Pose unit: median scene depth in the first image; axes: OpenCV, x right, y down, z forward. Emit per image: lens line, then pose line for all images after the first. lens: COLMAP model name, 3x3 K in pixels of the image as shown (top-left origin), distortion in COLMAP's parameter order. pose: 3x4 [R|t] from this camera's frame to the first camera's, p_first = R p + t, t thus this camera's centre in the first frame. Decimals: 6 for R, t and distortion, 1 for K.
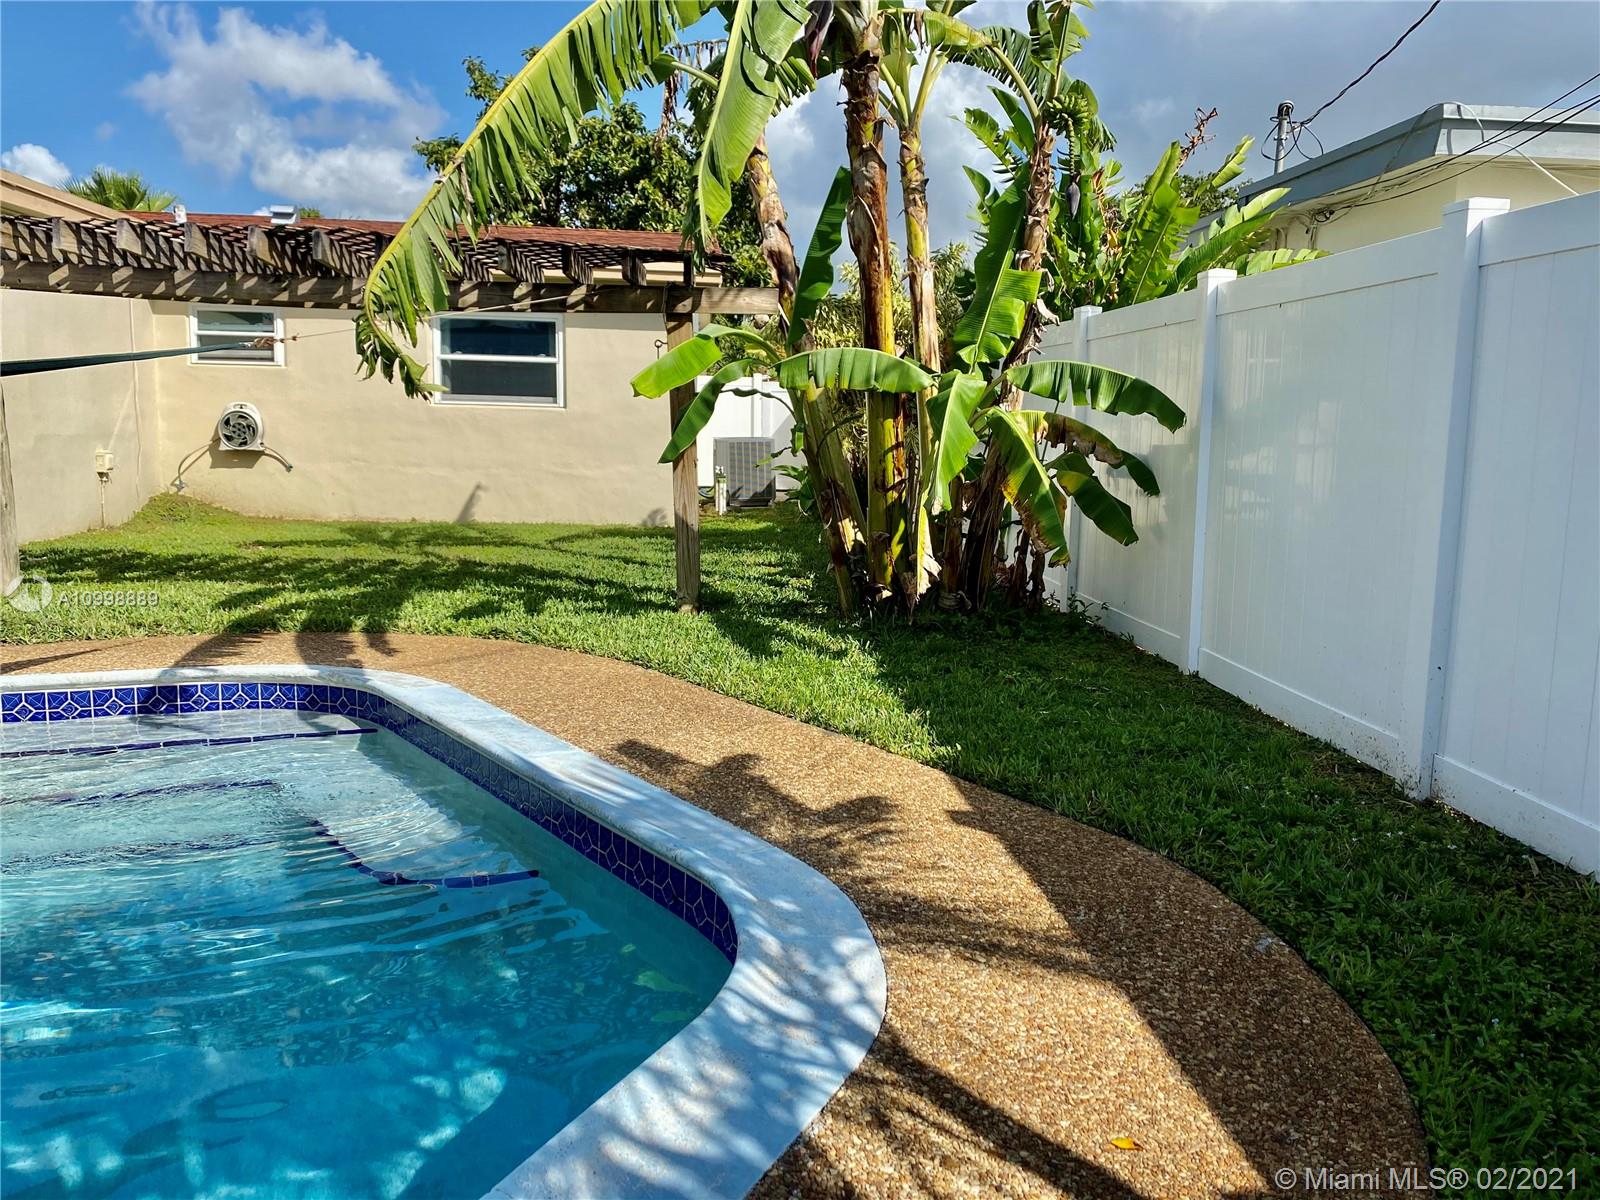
lens RADIAL K [[1214.5, 0, 800.0], [0, 1214.5, 600.0], [0, 0, 1]] dist [0.002550, 0.002574]
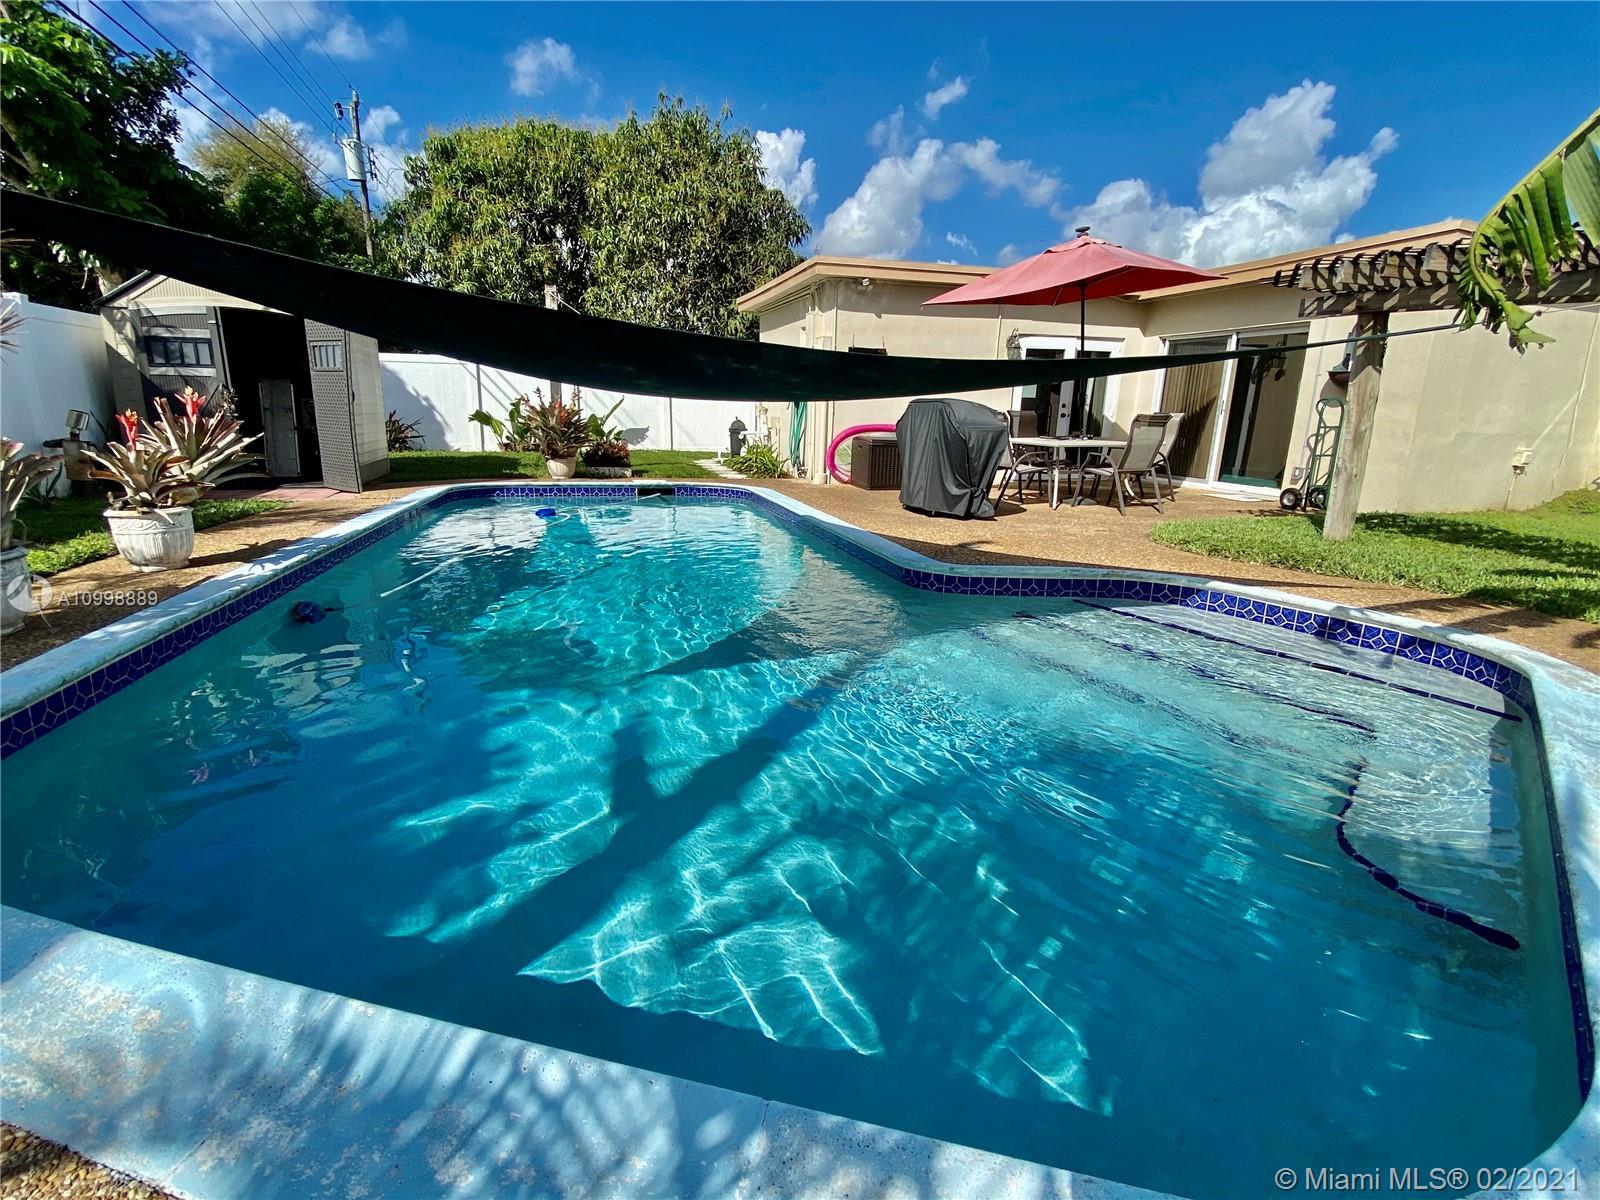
lens RADIAL K [[751.4, 0, 800.0], [0, 751.4, 600.0], [0, 0, 1]] dist [-0.001516, -0.000205]
pose [[0.210060, 0.232422, -0.949660, 0.065894], [-0.164586, 0.965877, 0.199985, -0.009335], [0.963736, 0.114292, 0.241145, 0.230331]]
